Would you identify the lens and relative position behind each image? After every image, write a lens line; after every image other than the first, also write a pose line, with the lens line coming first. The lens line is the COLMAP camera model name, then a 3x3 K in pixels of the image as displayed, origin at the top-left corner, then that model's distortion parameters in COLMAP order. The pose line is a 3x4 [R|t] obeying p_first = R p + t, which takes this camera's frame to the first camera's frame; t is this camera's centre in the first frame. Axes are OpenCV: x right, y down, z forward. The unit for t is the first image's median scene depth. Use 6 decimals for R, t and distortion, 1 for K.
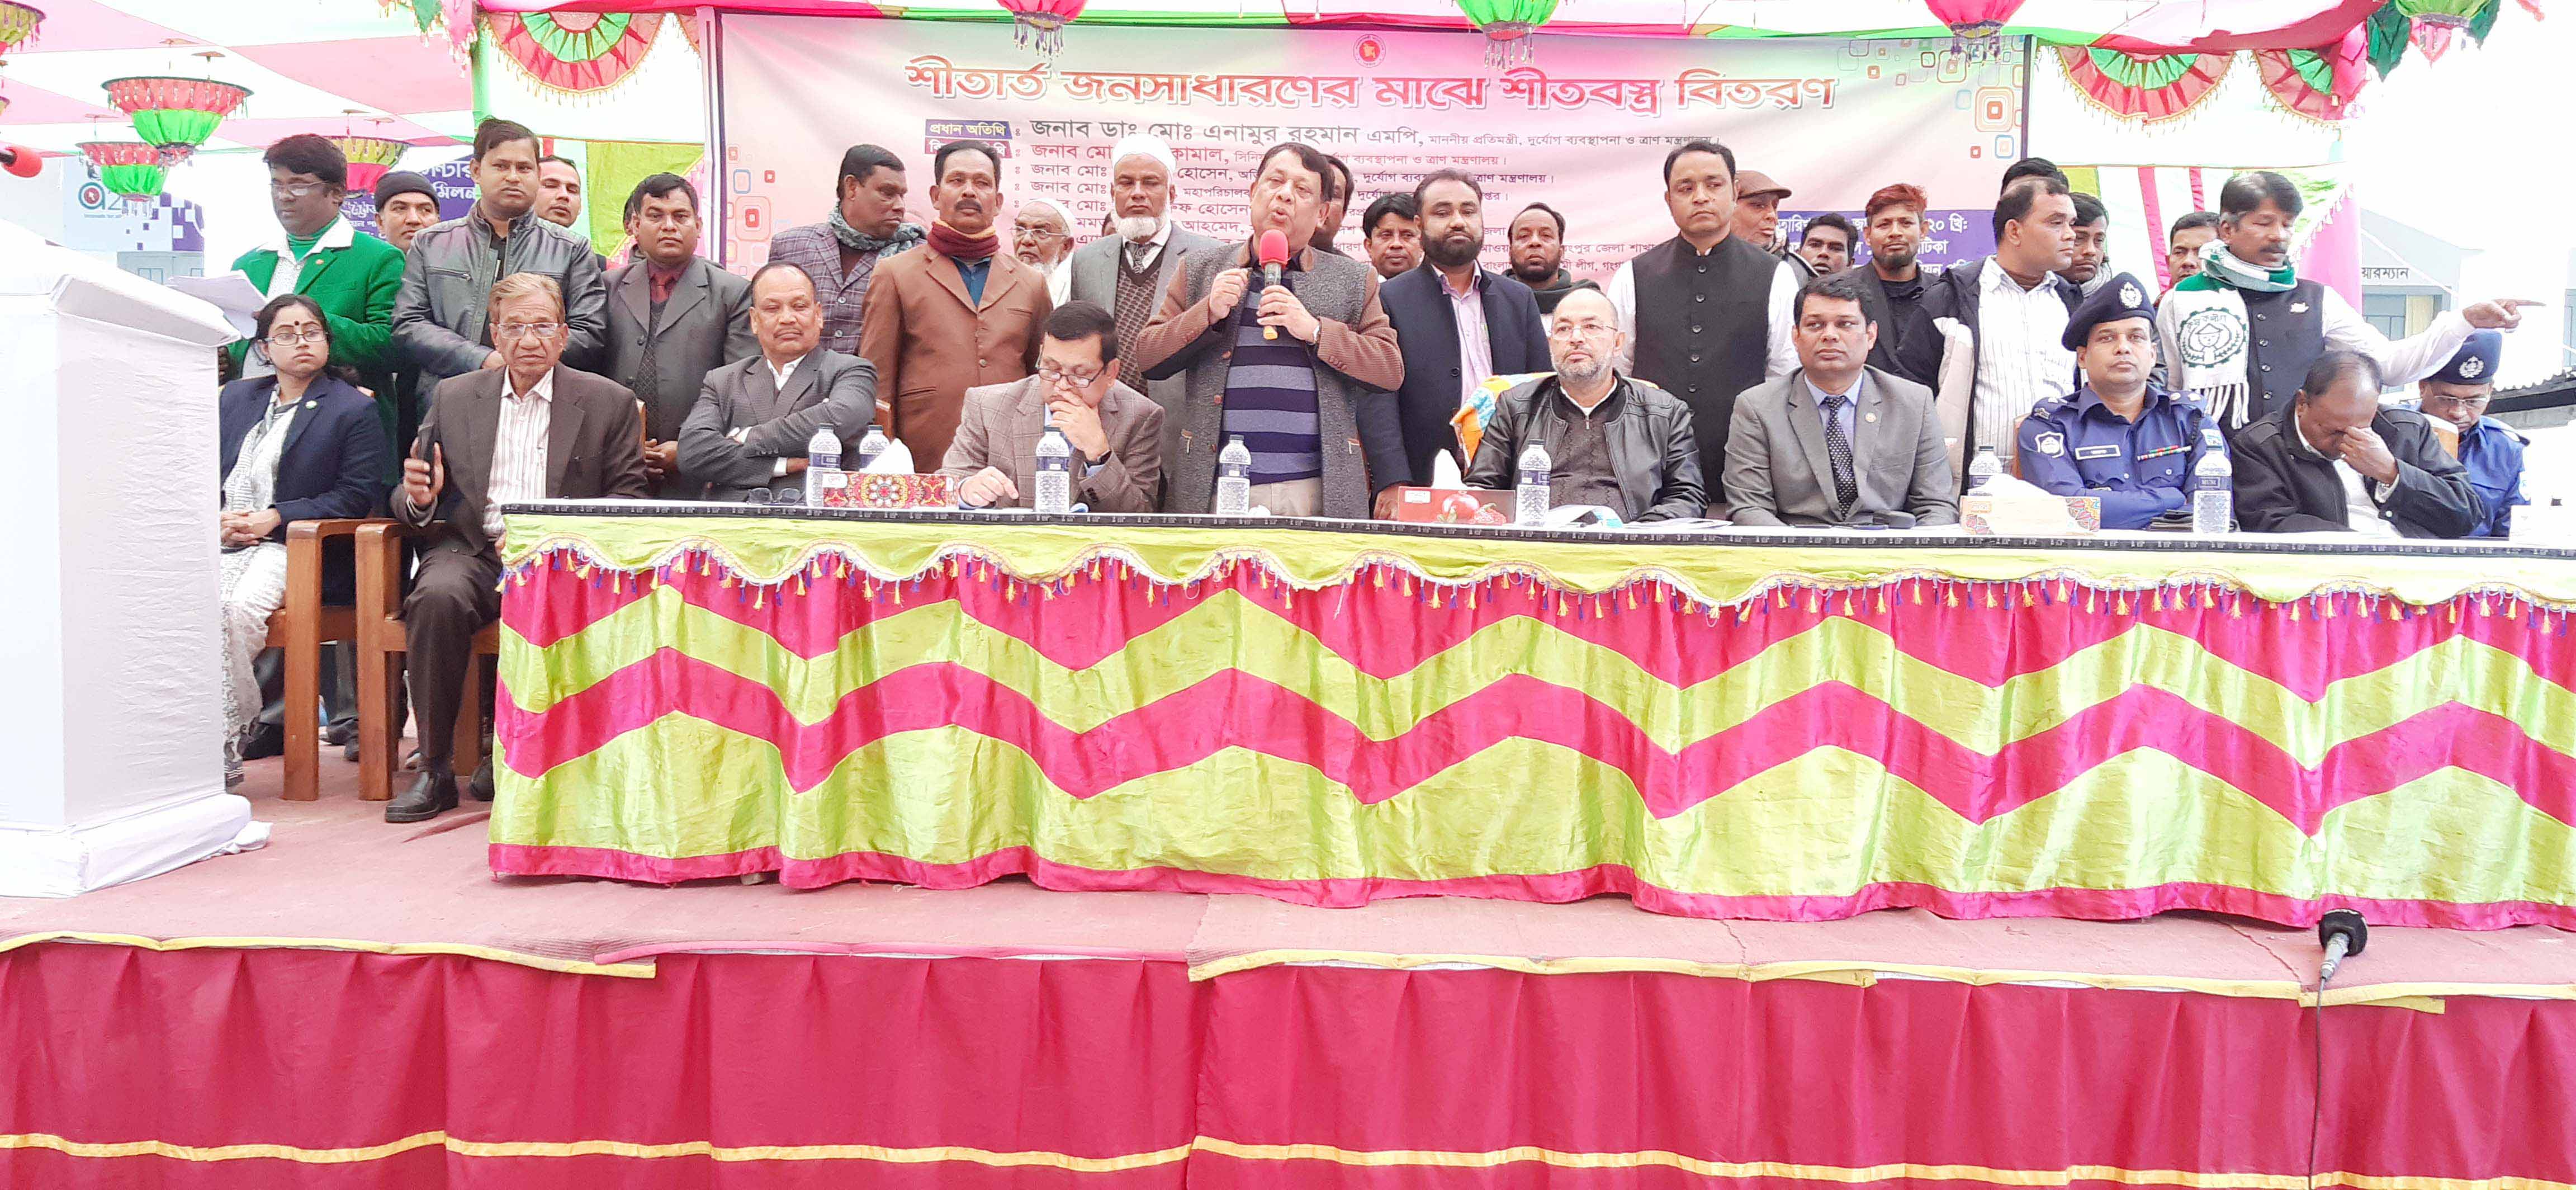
lens RADIAL K [[2178.1, 0, 1296.2], [0, 2178.1, 598.5], [0, 0, 1]] dist [0.172984, -0.434471]
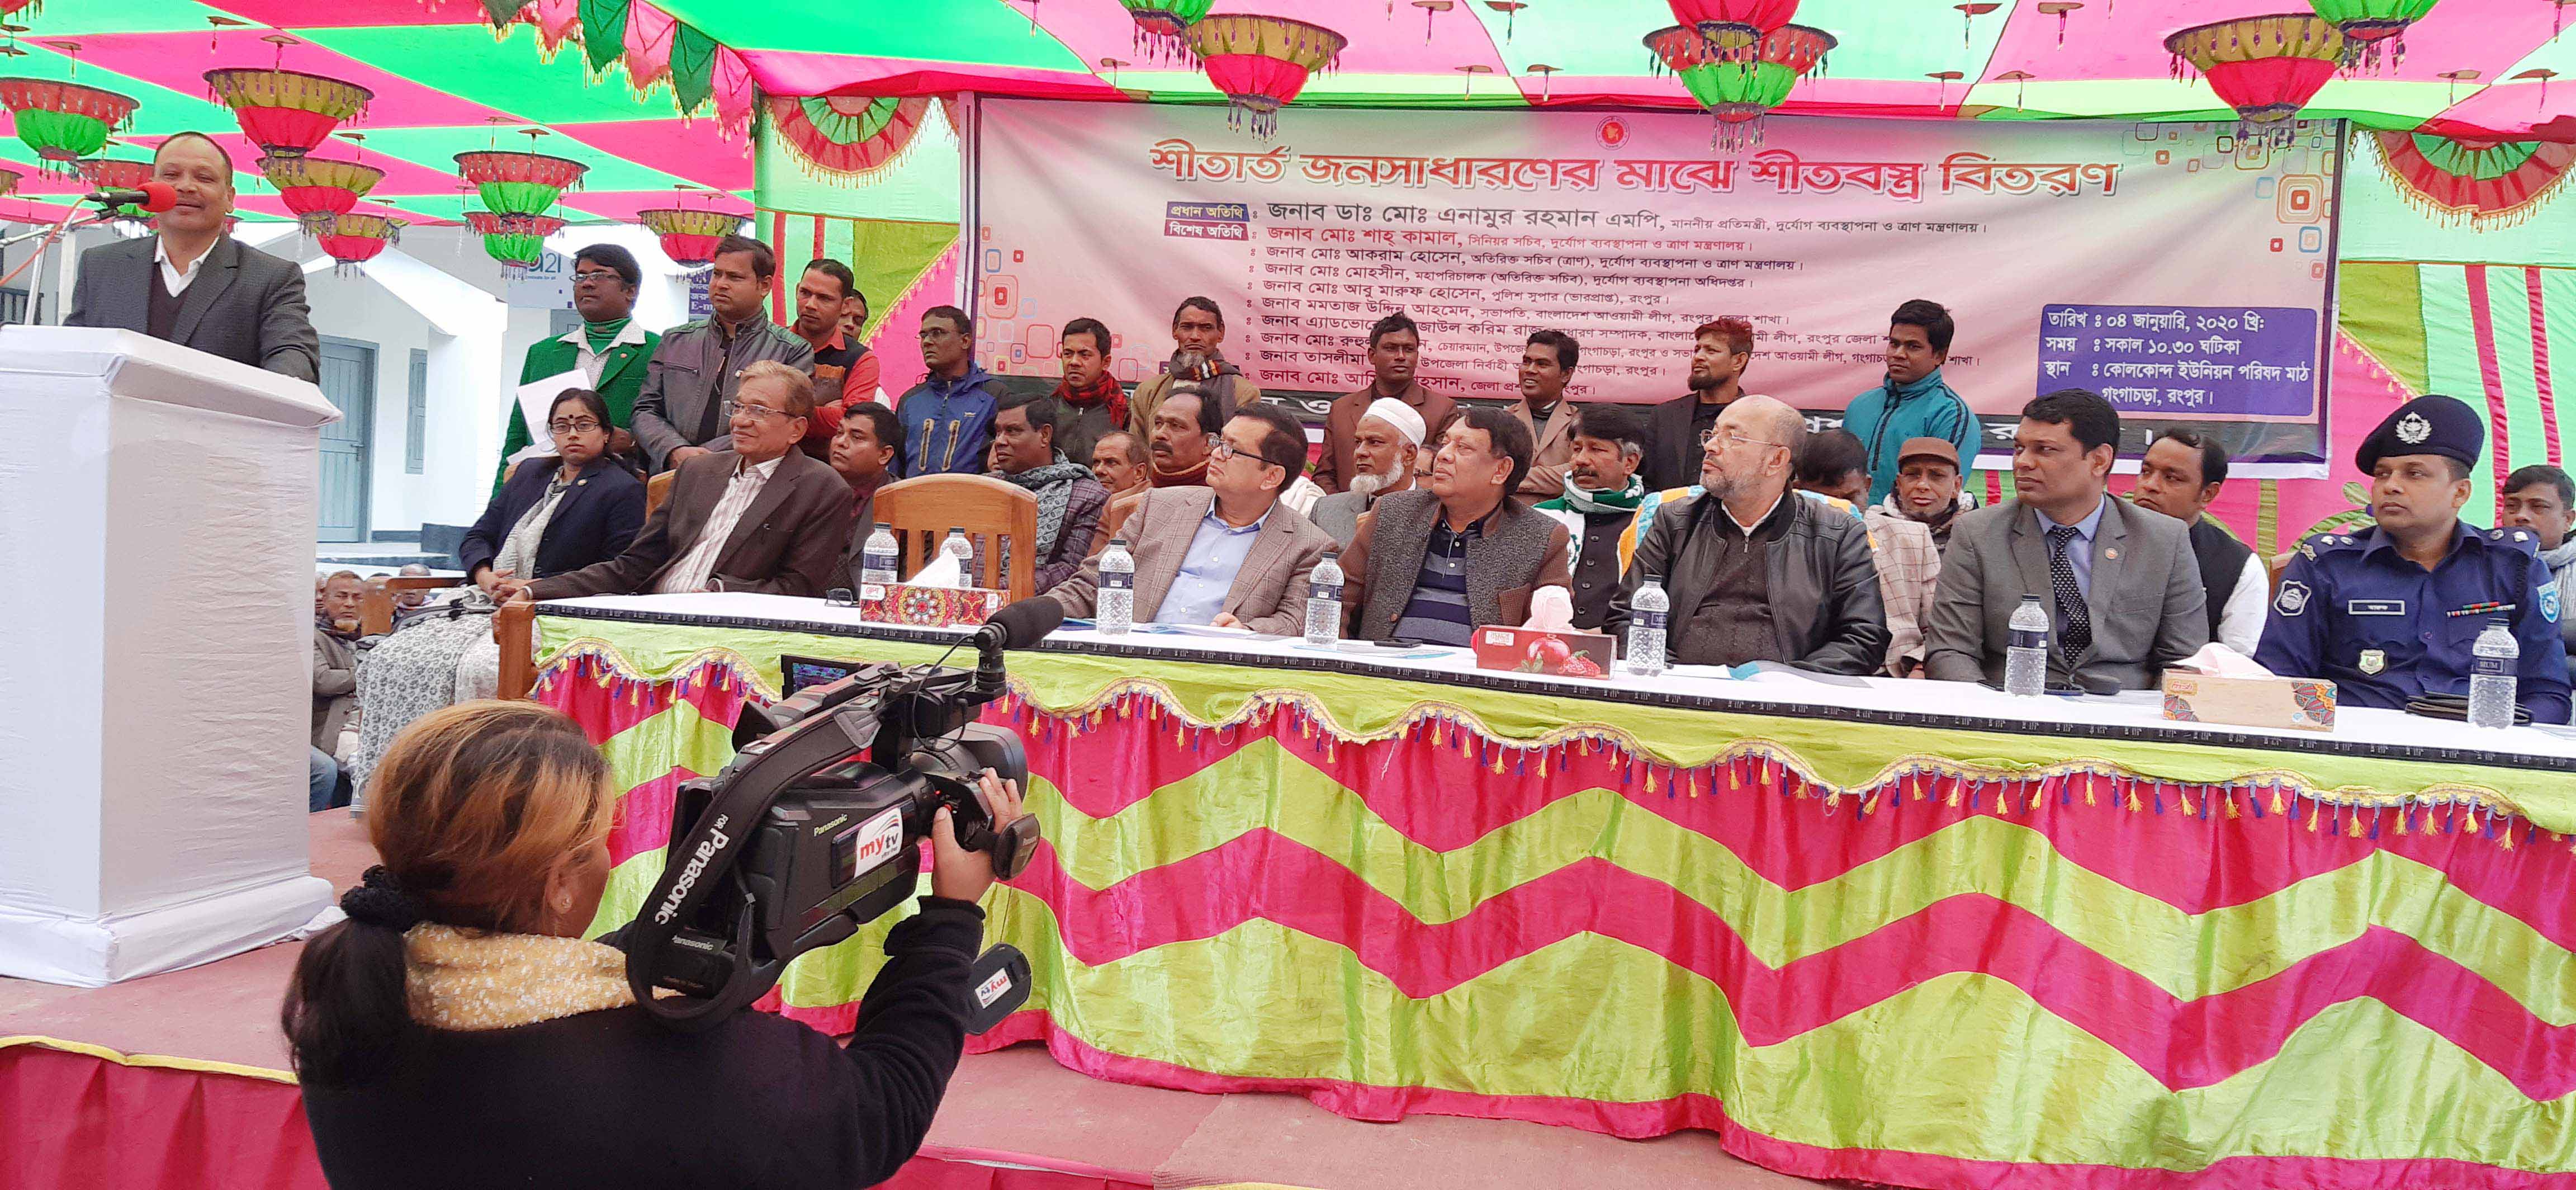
lens RADIAL K [[1986.0, 0, 1298.3], [0, 1986.0, 605.3], [0, 0, 1]] dist [0.119191, -0.232269]
pose [[0.983227, 0.043850, -0.177036, 0.119161], [-0.046171, 0.998893, -0.009008, -0.050162], [0.176445, 0.017031, 0.984163, 0.207058]]
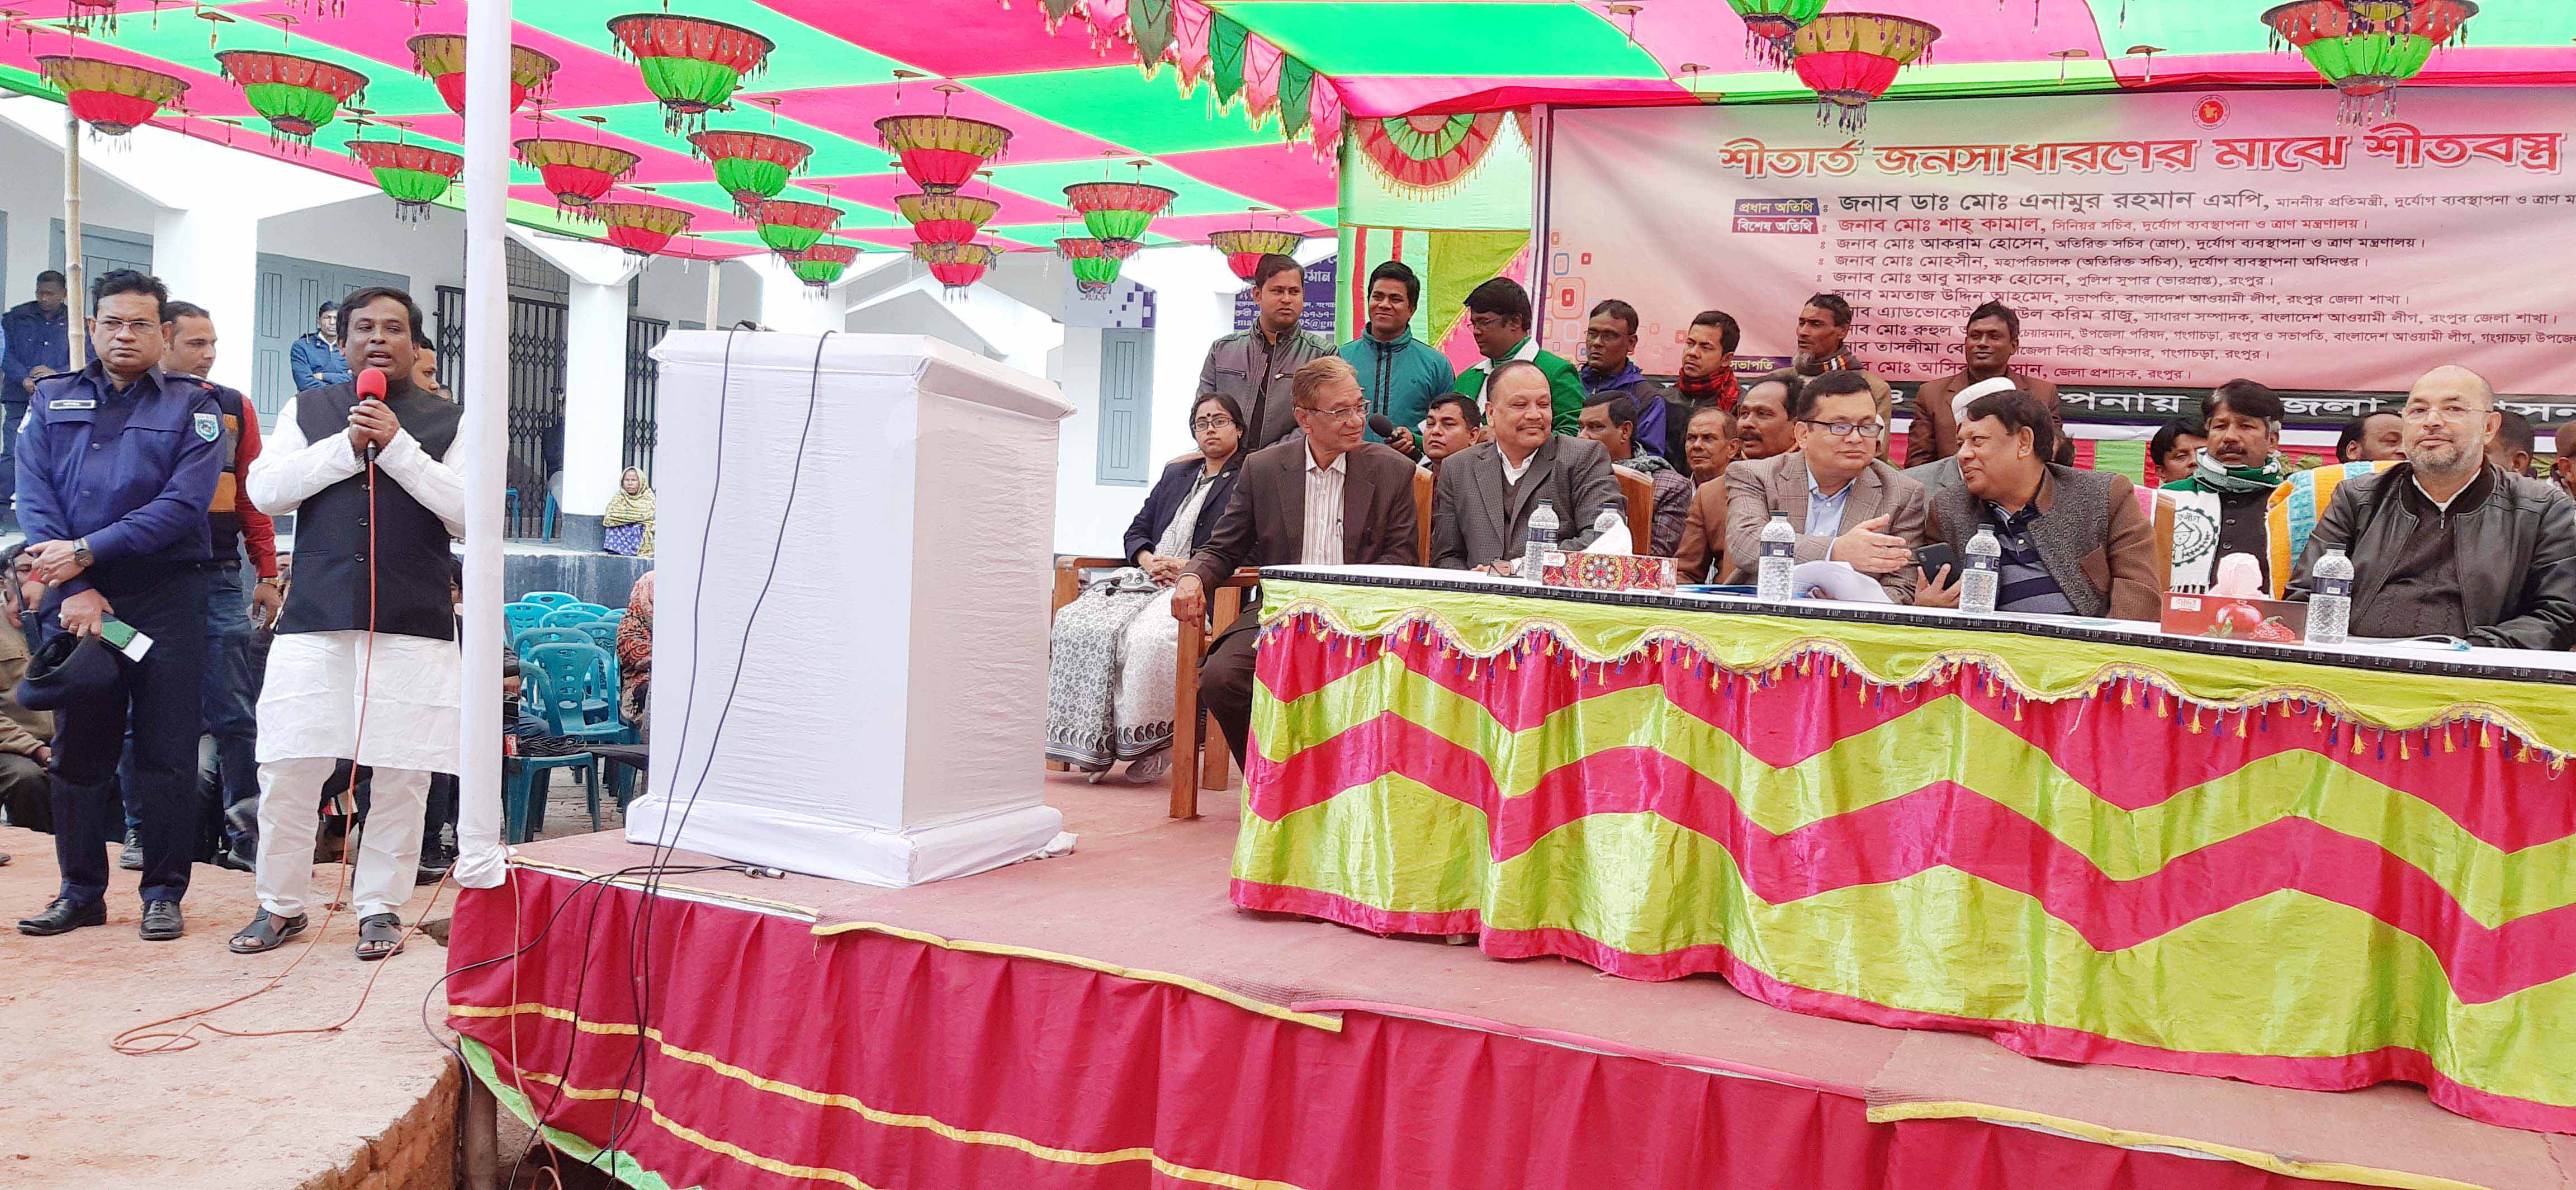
lens RADIAL K [[1990.5, 0, 1294.7], [0, 1990.5, 604.8], [0, 0, 1]] dist [0.059185, -0.115013]
pose [[0.916640, 0.052570, -0.396242, 0.047502], [-0.058022, 0.998314, -0.001776, -0.024418], [0.395481, 0.024618, 0.918144, 0.106465]]
